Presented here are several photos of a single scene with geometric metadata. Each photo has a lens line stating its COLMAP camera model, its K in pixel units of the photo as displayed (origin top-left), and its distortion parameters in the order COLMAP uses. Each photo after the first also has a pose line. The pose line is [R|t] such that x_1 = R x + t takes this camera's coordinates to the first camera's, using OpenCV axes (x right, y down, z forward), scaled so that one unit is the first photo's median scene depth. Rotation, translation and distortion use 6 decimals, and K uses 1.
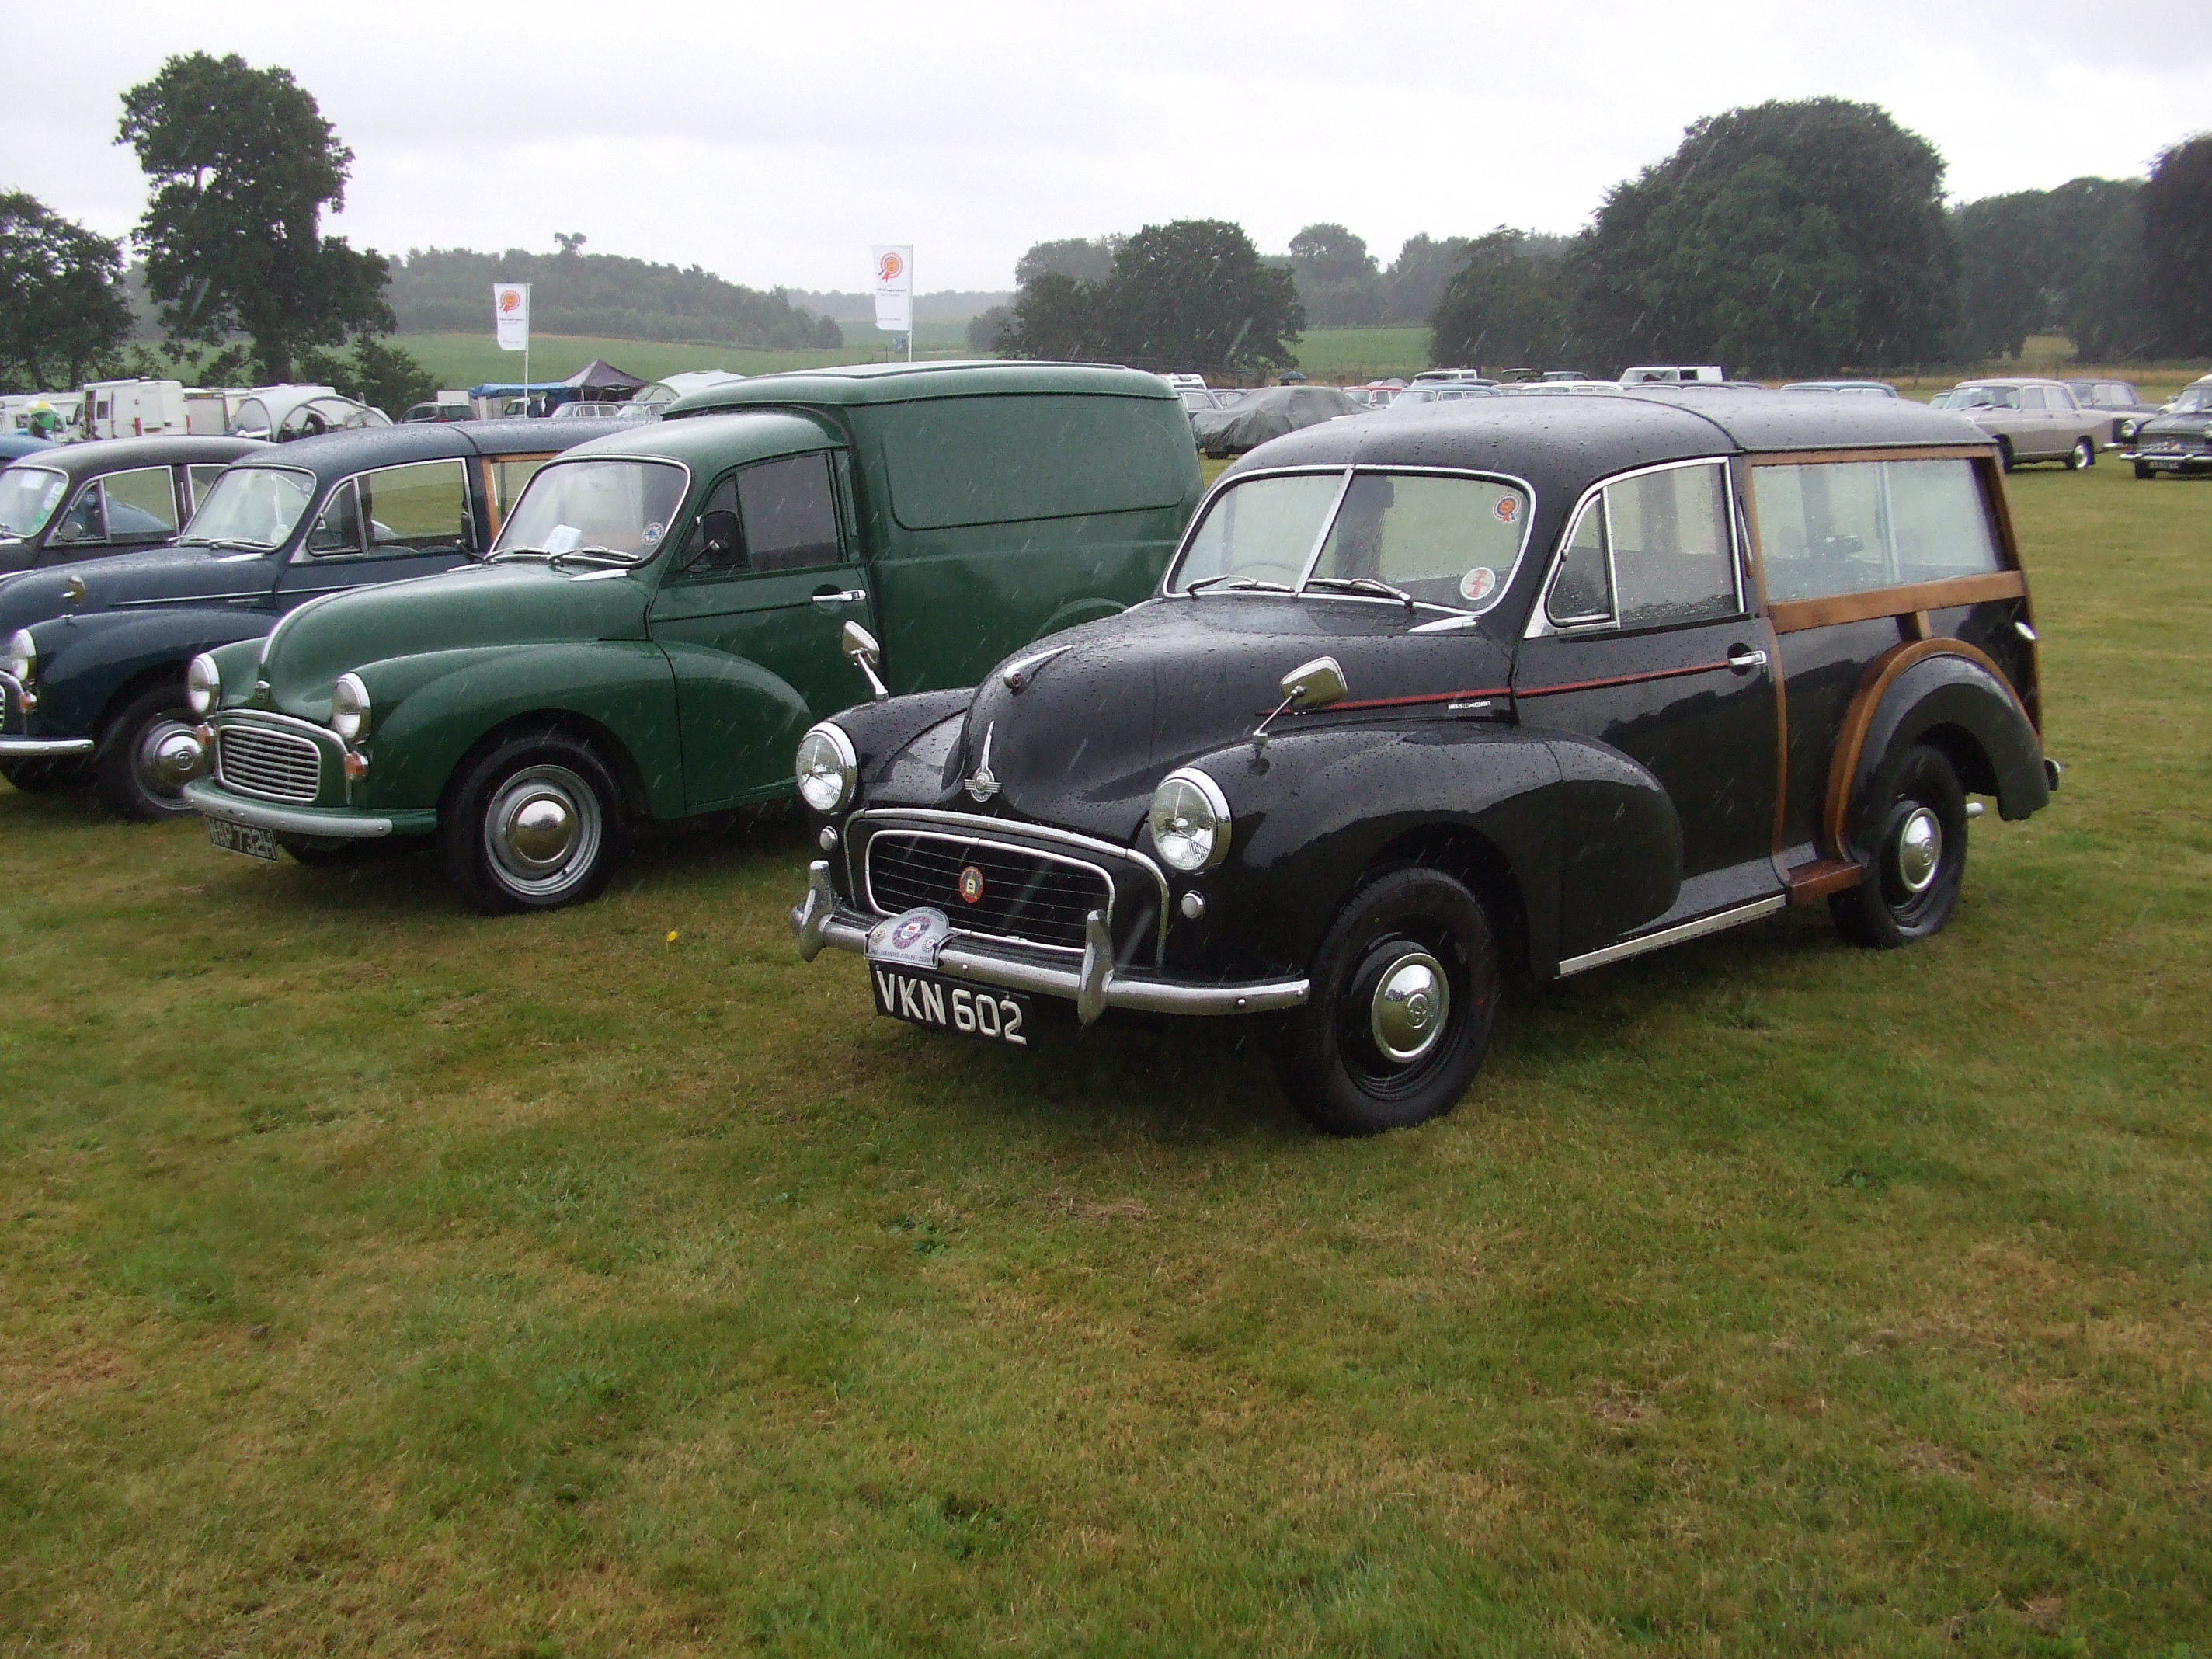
lens RADIAL K [[2488.3, 0, 1094.8], [0, 2488.3, 835.4], [0, 0, 1]] dist [-0.067243, 0.000000]
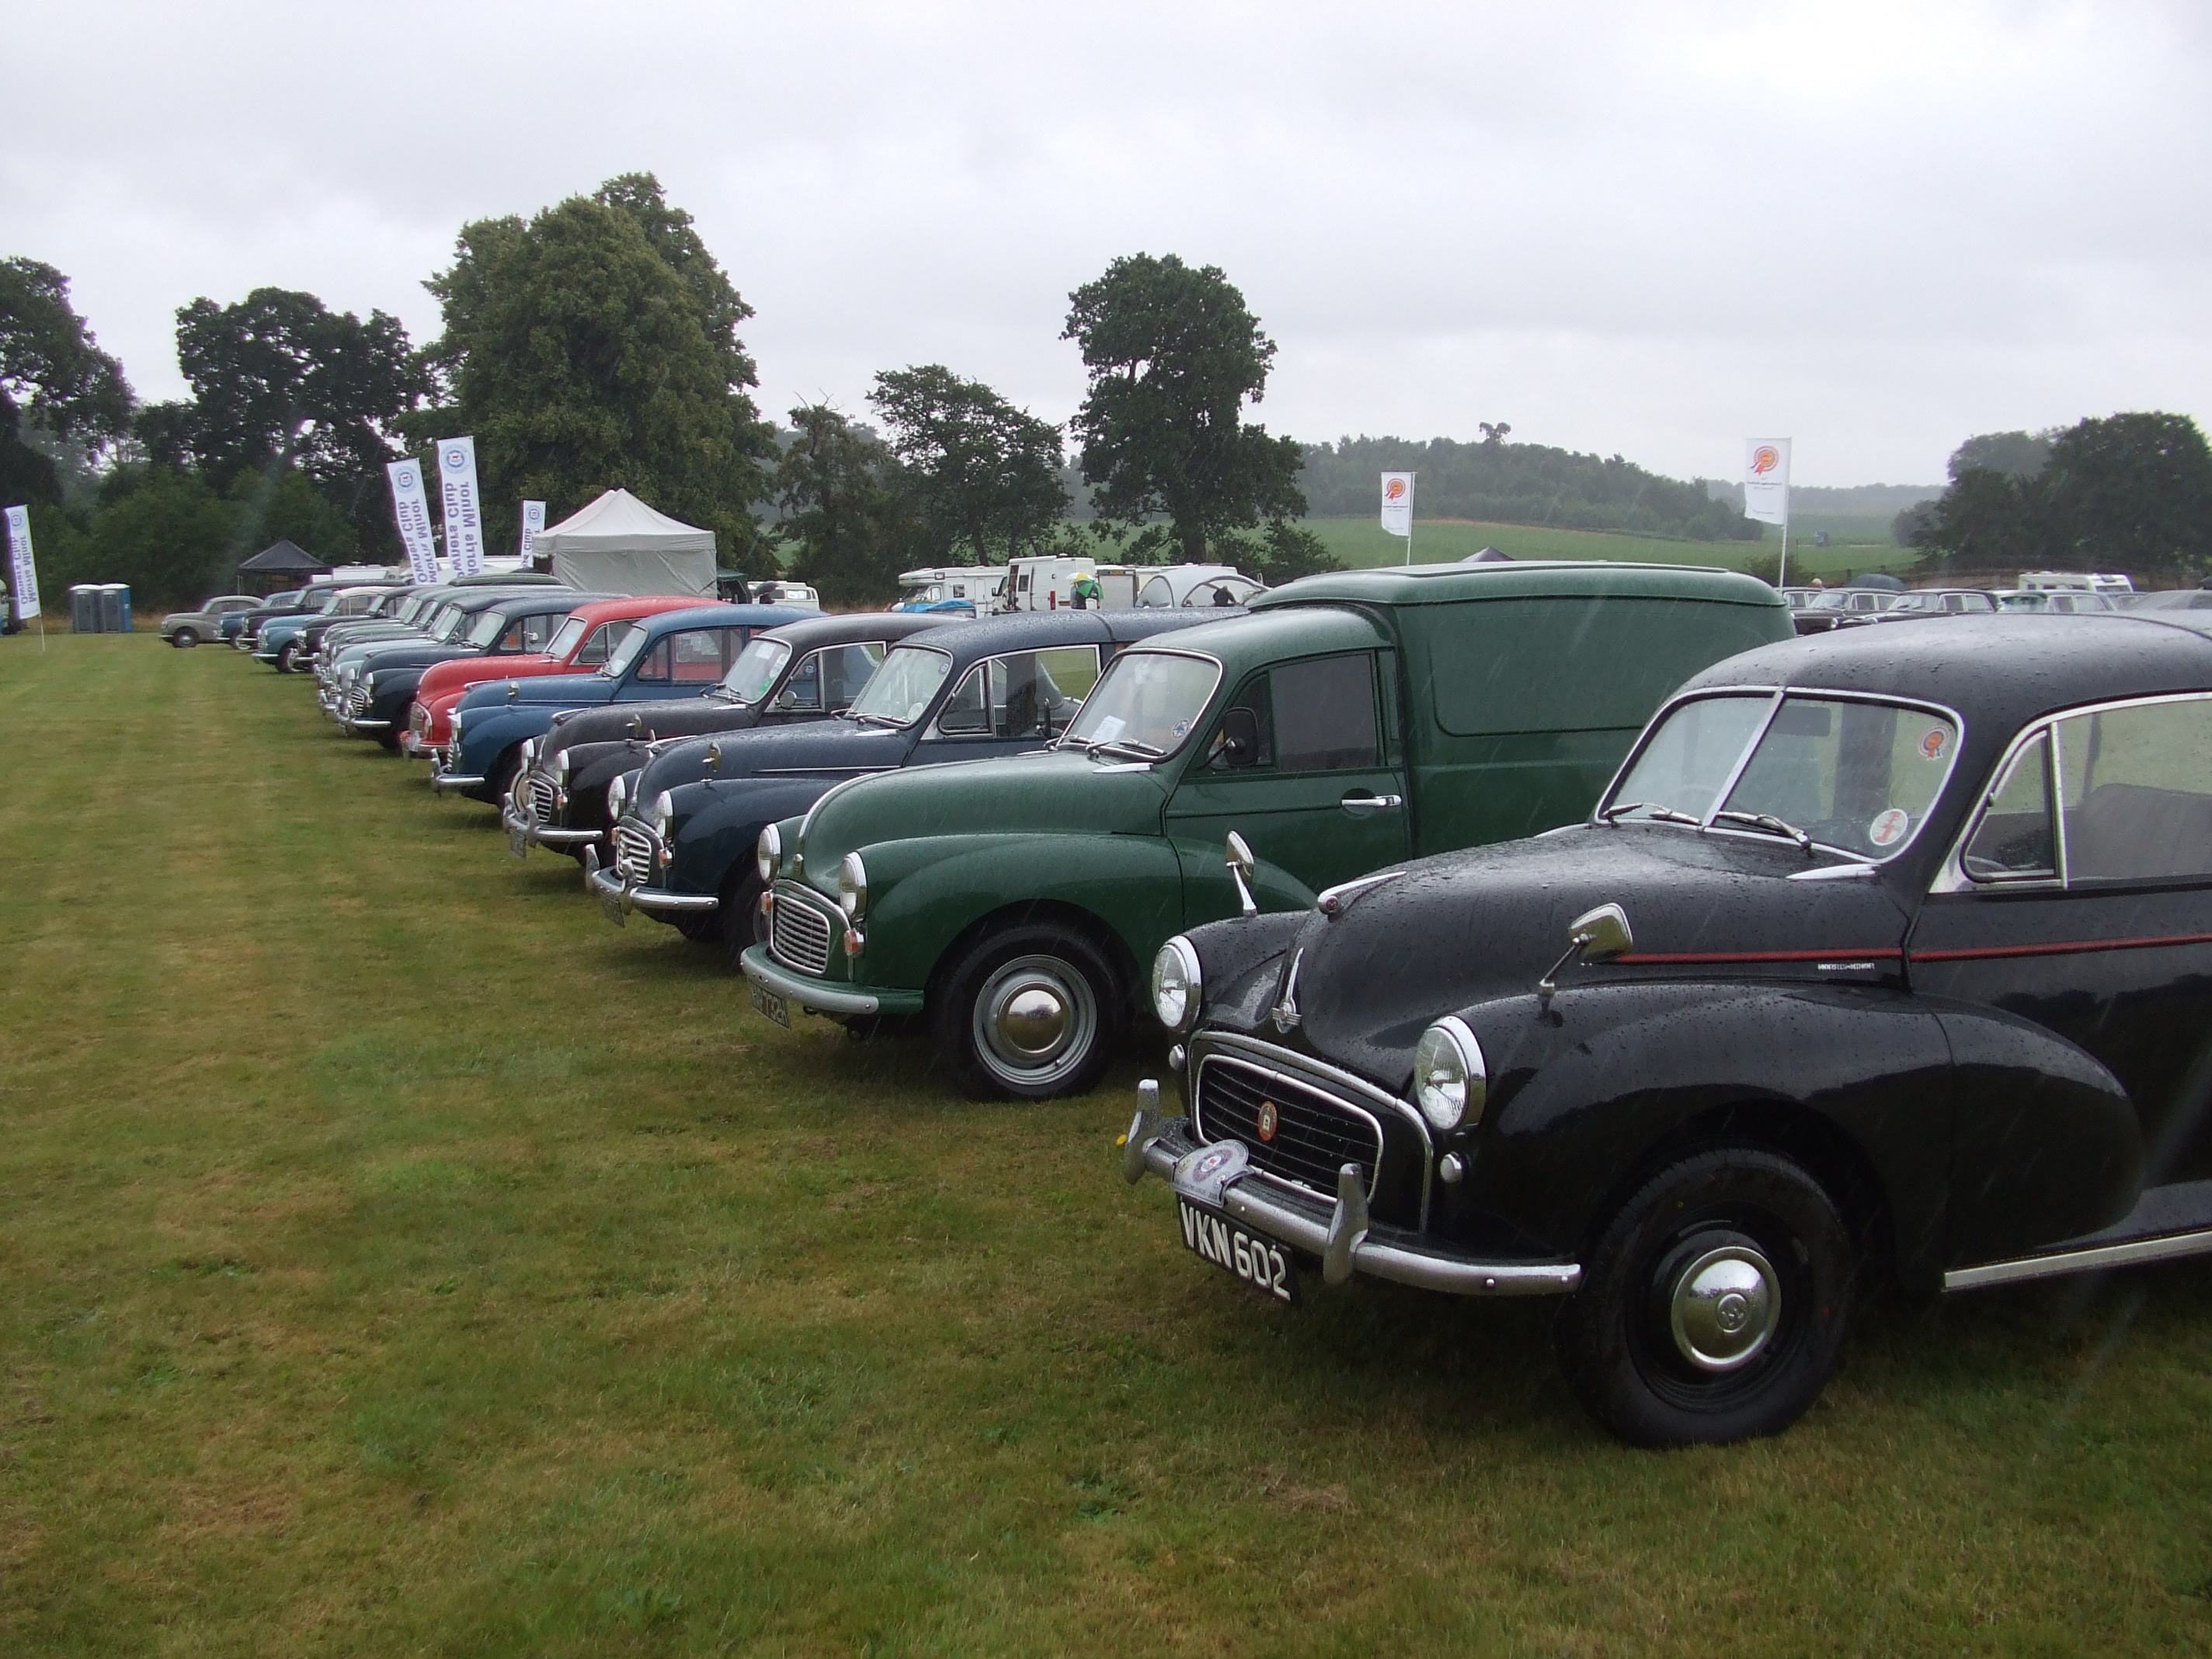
lens RADIAL K [[2488.3, 0, 1106.9], [0, 2488.3, 828.5], [0, 0, 1]] dist [-0.067243, 0.000000]
pose [[0.934623, 0.052804, -0.351699, 0.152418], [-0.079621, 0.994881, -0.062220, -0.018757], [0.346613, 0.086155, 0.934043, 0.069047]]
